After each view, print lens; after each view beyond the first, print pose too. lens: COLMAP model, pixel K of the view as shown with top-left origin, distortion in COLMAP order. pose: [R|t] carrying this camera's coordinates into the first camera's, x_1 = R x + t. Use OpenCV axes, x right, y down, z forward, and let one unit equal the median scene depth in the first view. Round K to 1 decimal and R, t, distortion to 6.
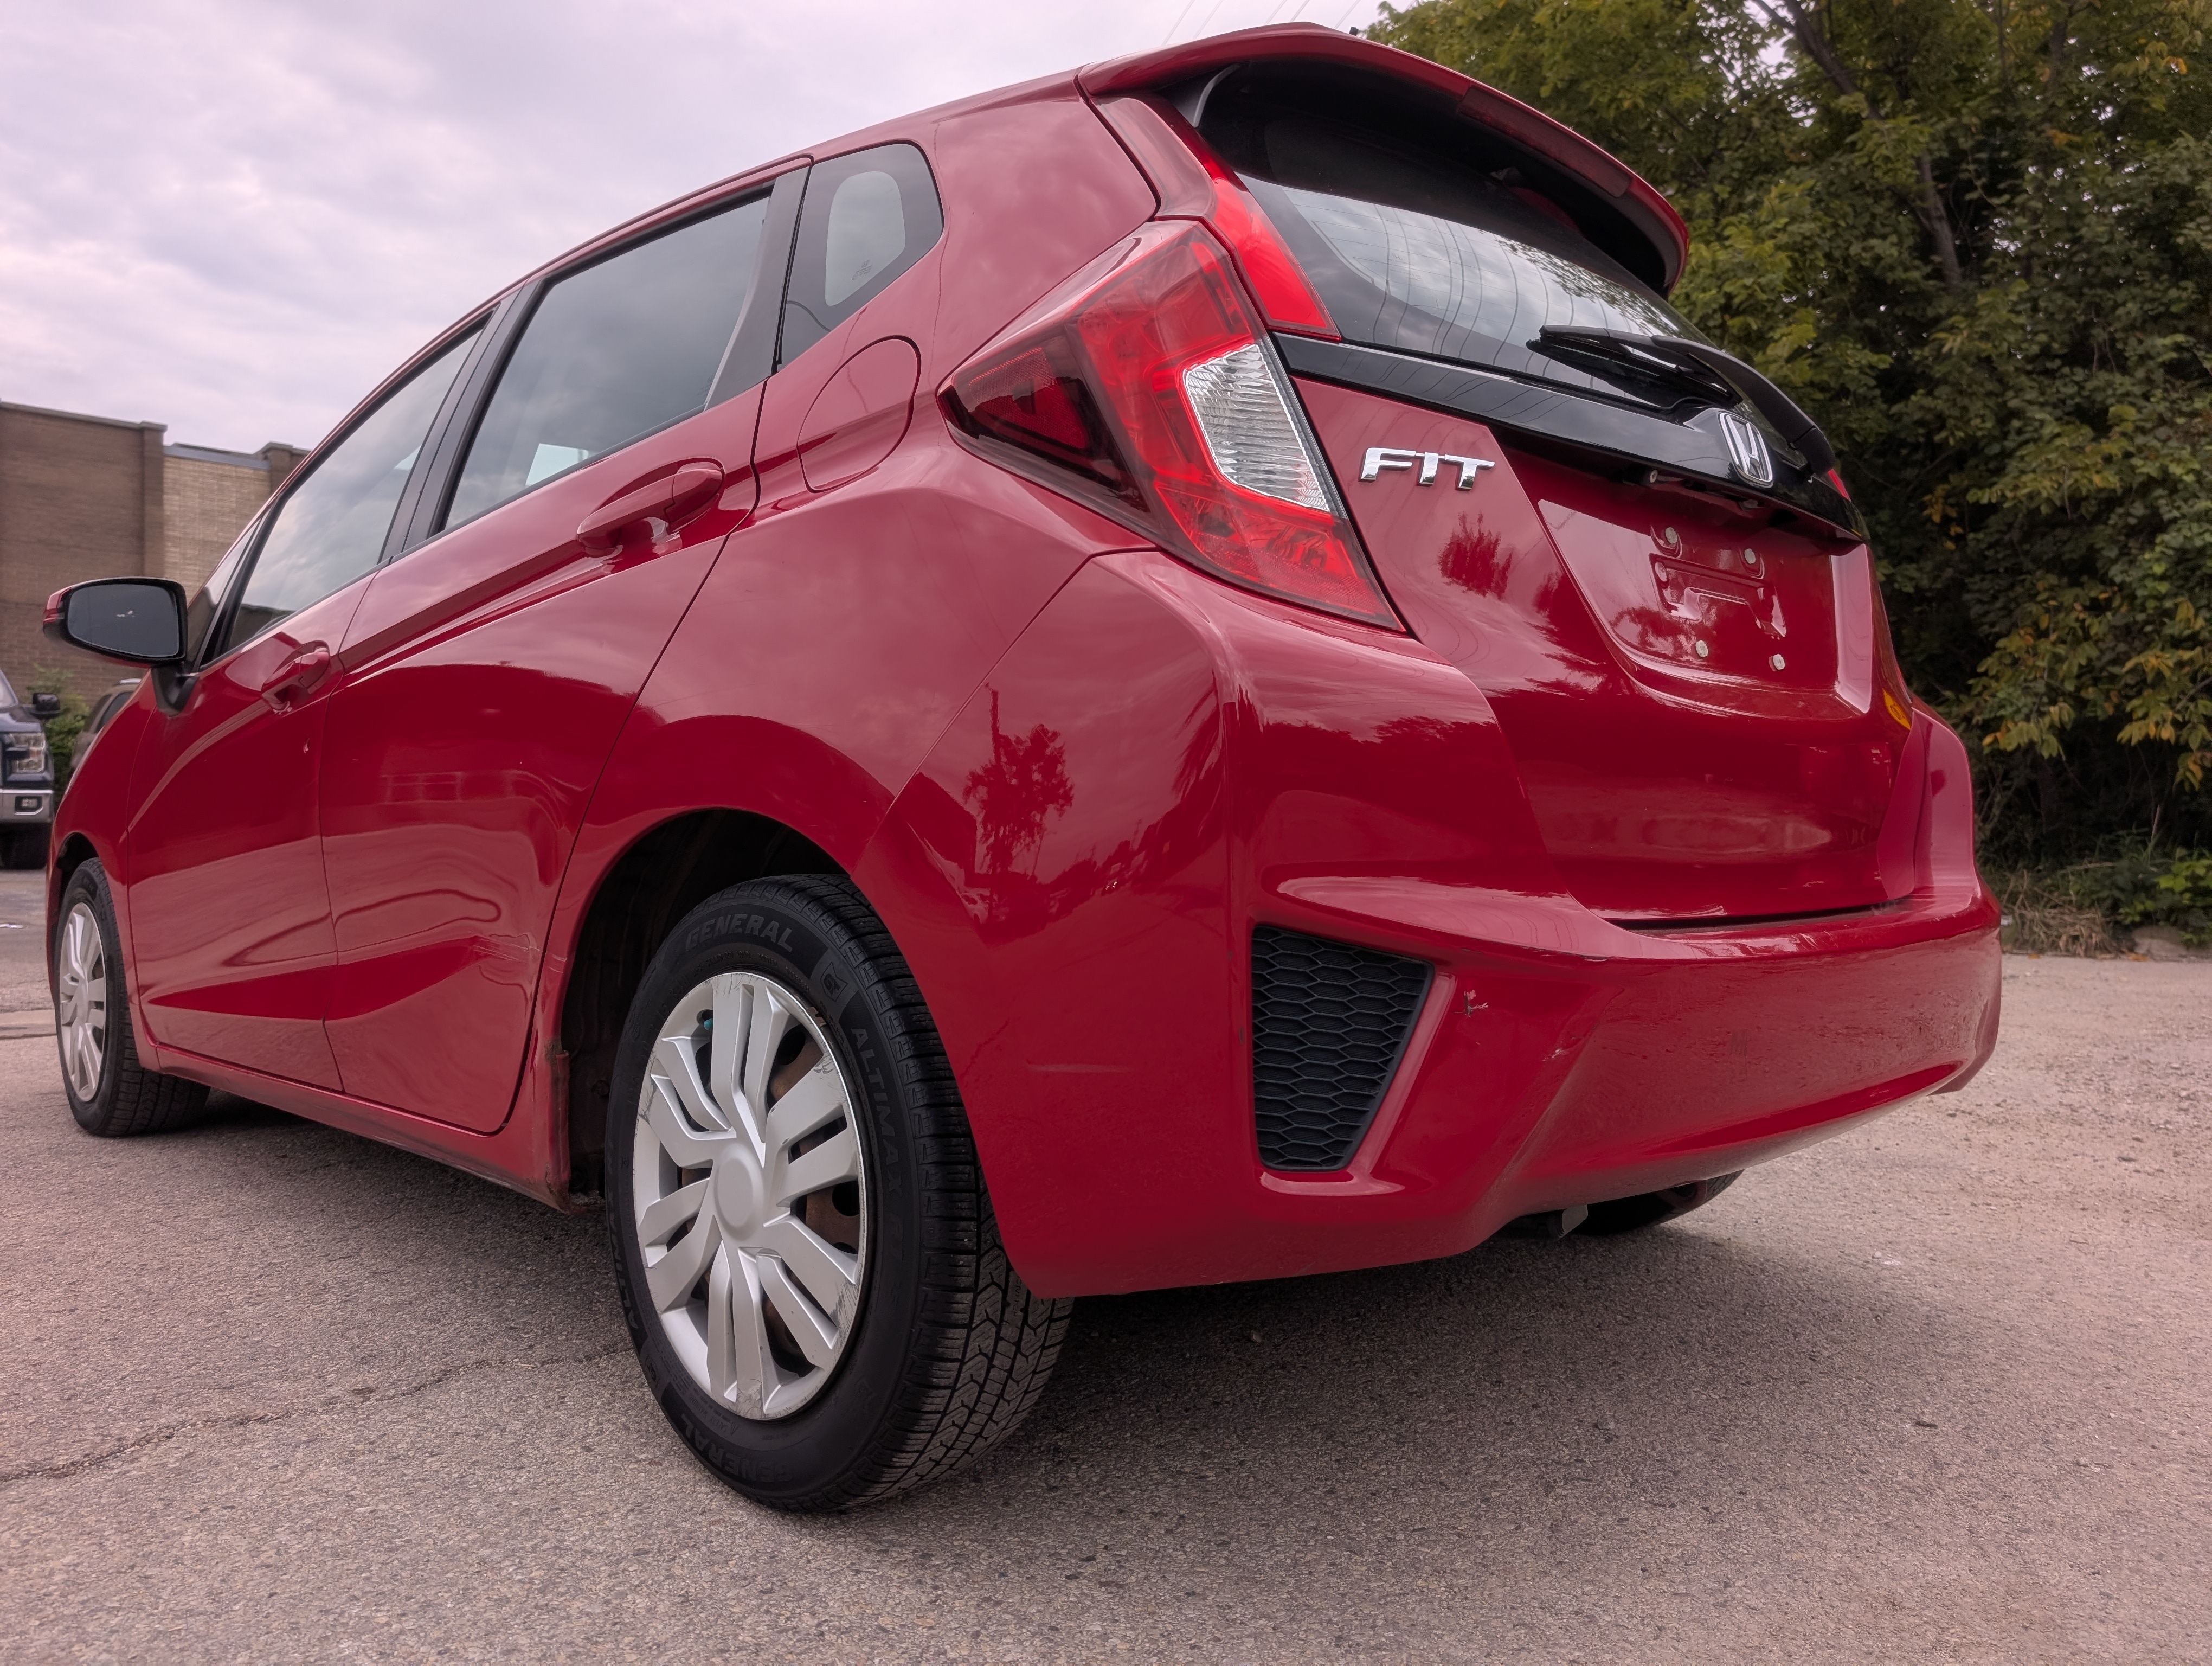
lens RADIAL K [[1588.0, 0, 1106.0], [0, 1588.0, 833.0], [0, 0, 1]] dist [0.006168, -0.004157]
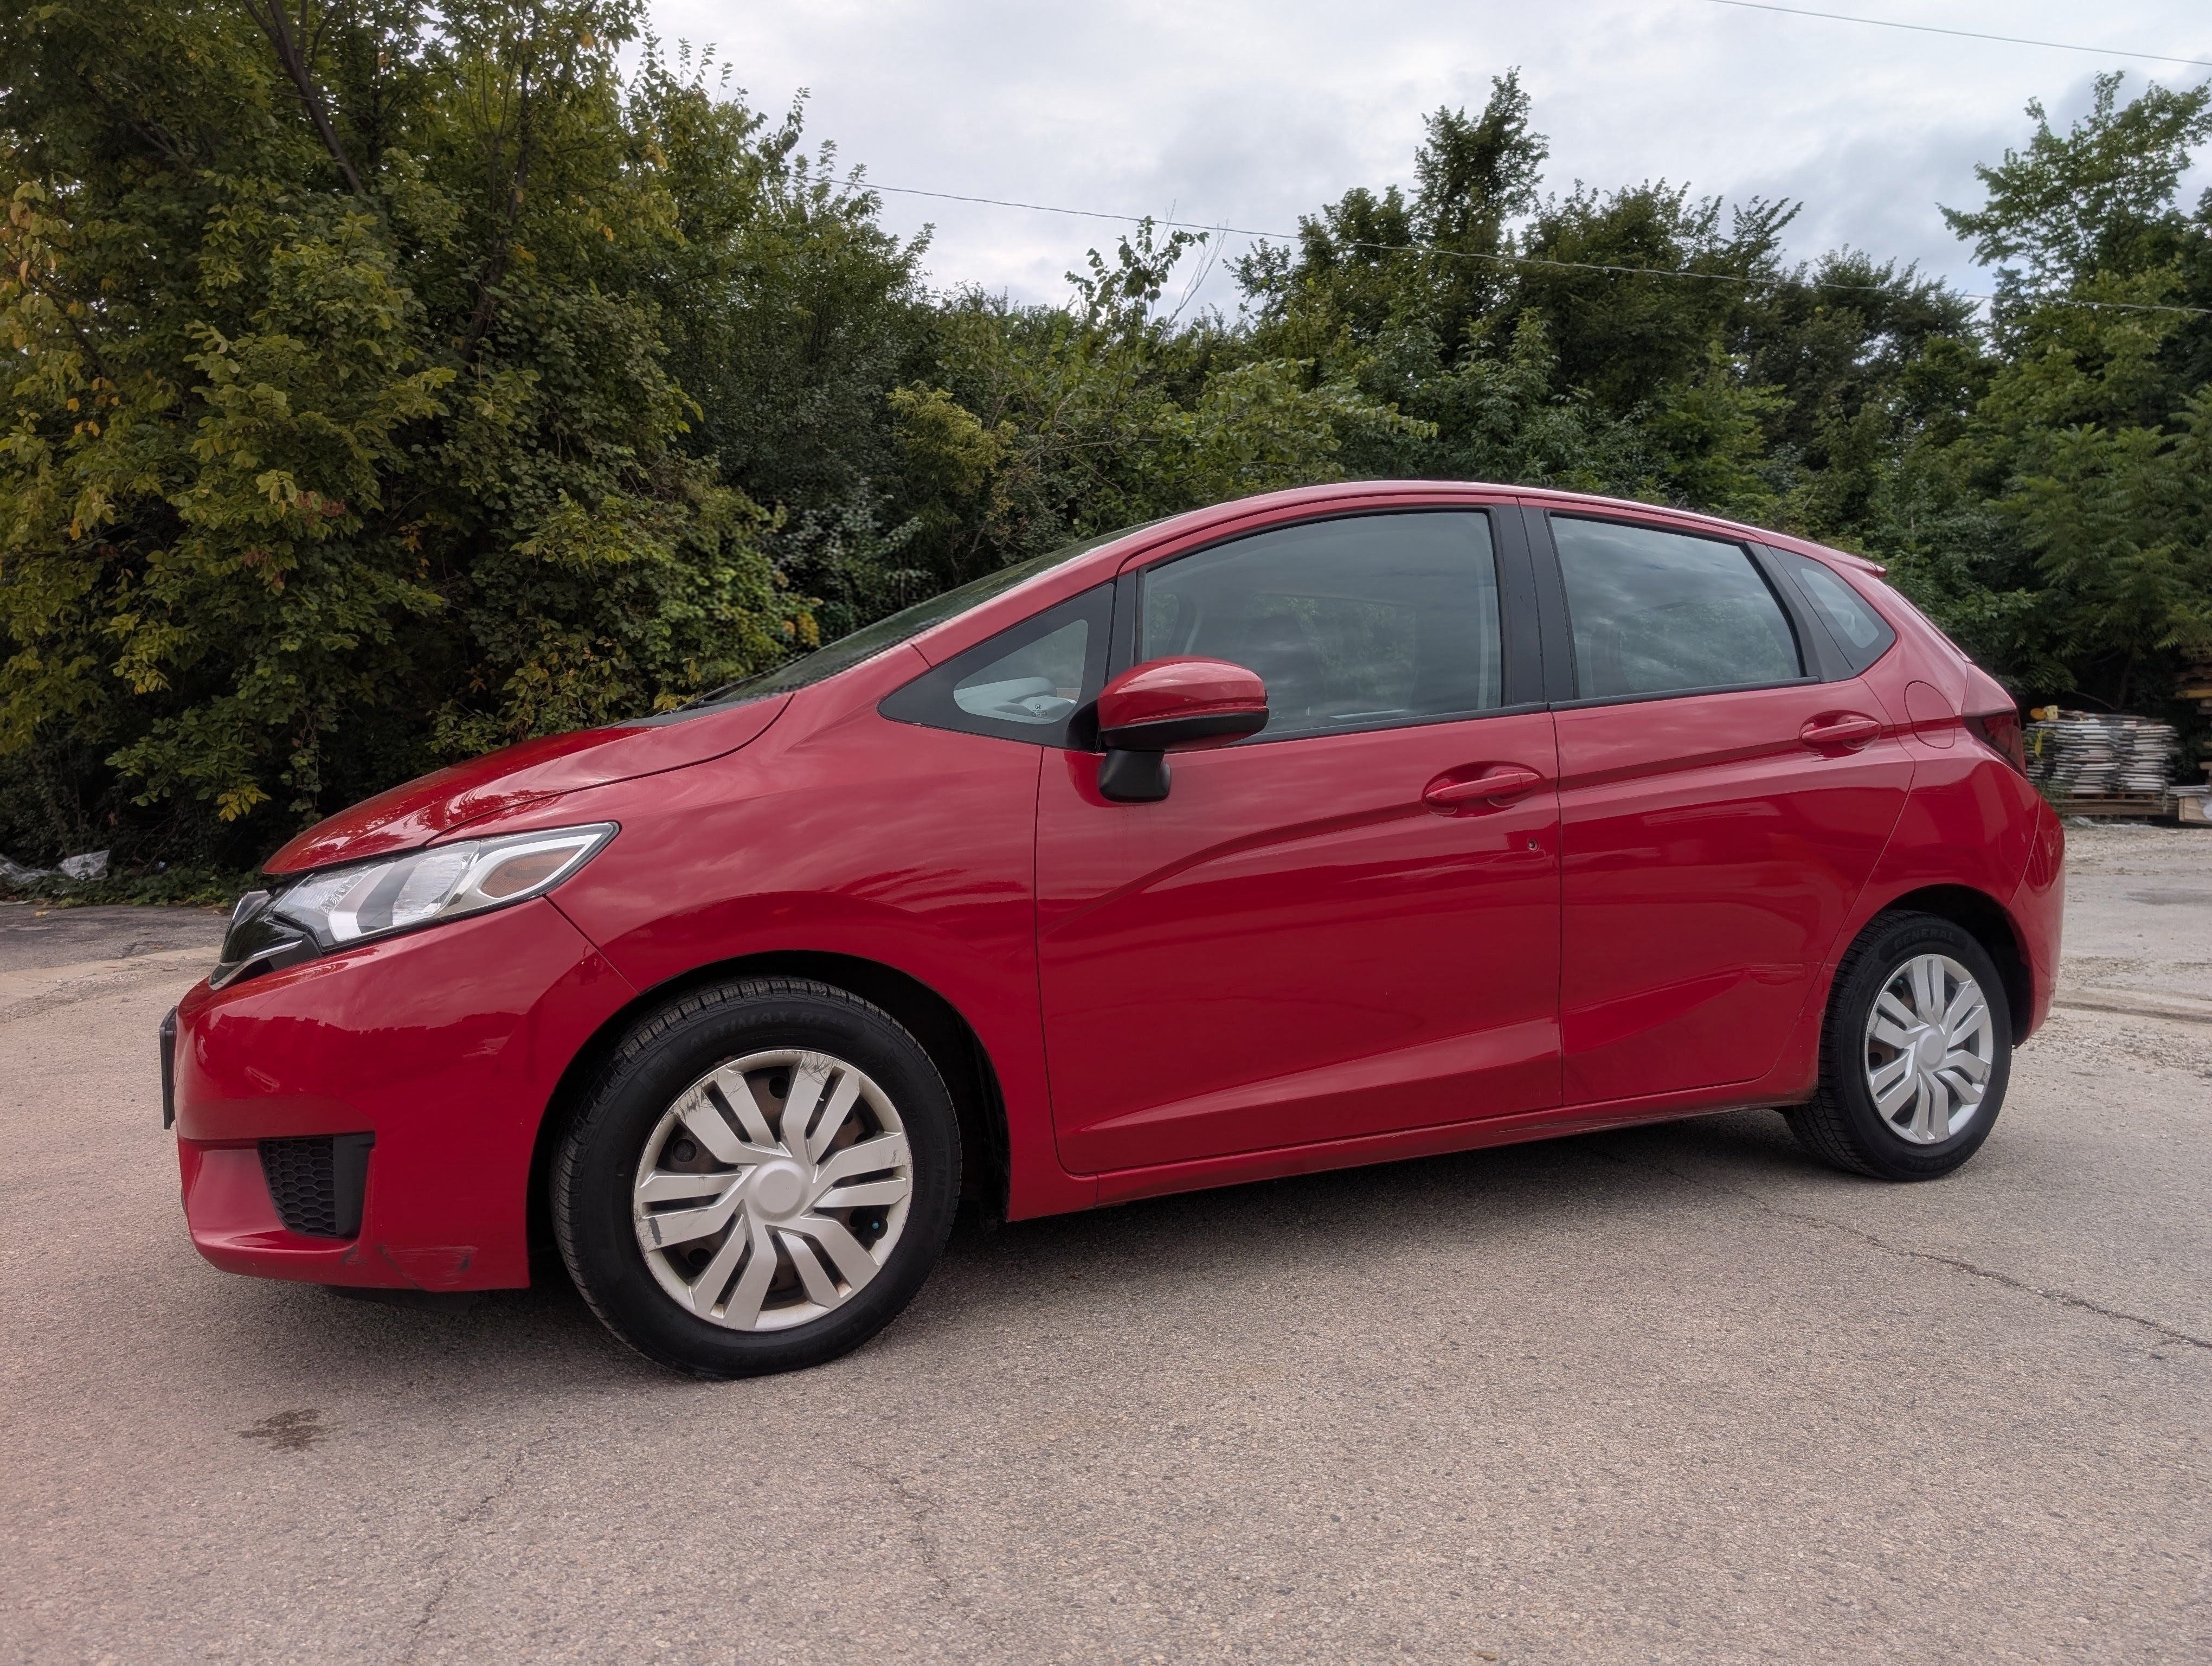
lens RADIAL K [[1588.0, 0, 1106.0], [0, 1588.0, 833.0], [0, 0, 1]] dist [0.006168, -0.004157]
pose [[0.271575, -0.029229, 0.961973, -0.495040], [0.009955, 0.999571, 0.027561, -0.029409], [-0.962366, 0.002091, 0.271750, 0.272145]]
